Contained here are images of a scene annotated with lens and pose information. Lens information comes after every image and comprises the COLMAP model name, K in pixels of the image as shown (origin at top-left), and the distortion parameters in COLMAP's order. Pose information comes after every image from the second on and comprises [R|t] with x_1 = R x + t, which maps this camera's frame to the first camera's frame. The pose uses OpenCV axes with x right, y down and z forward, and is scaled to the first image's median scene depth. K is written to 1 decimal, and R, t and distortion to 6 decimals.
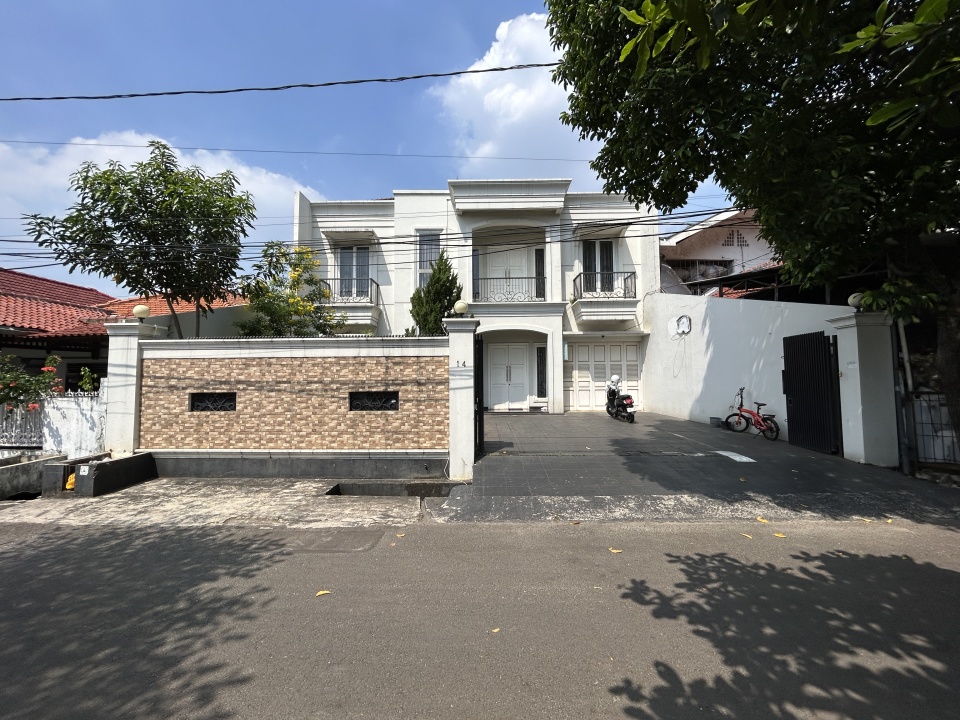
lens RADIAL K [[390.4, 0, 477.5], [0, 390.4, 359.6], [0, 0, 1]] dist [-0.001522, 0.000704]
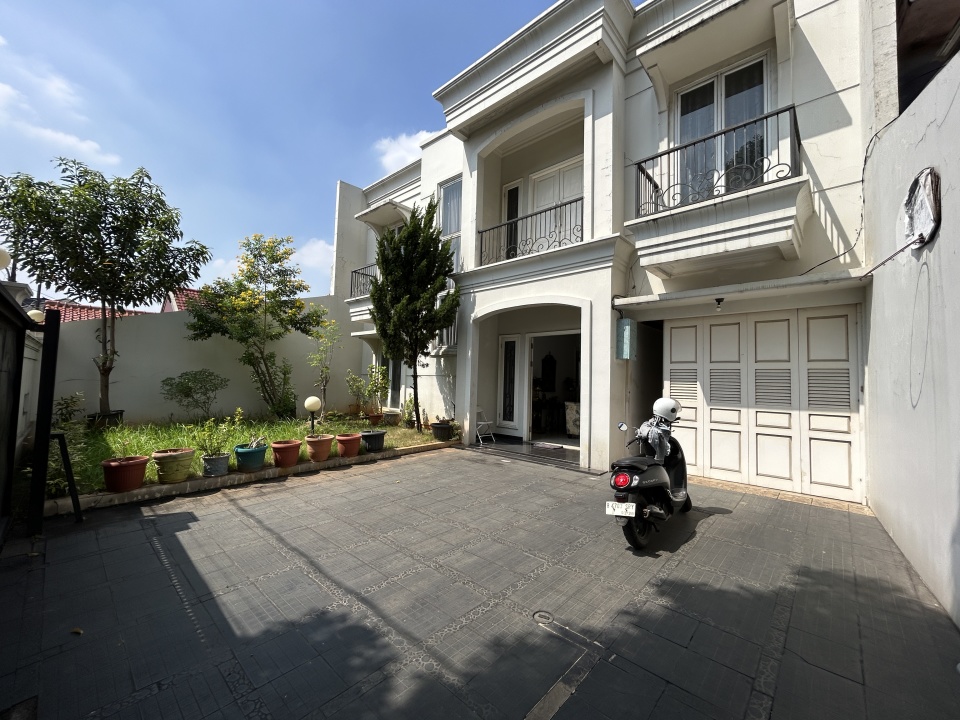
lens RADIAL K [[390.4, 0, 477.5], [0, 390.4, 359.6], [0, 0, 1]] dist [-0.001522, 0.000704]
pose [[0.745941, -0.008115, -0.665962, 0.402872], [0.000984, 0.999938, -0.011081, 0.006513], [0.666011, 0.007611, 0.745903, 0.525451]]
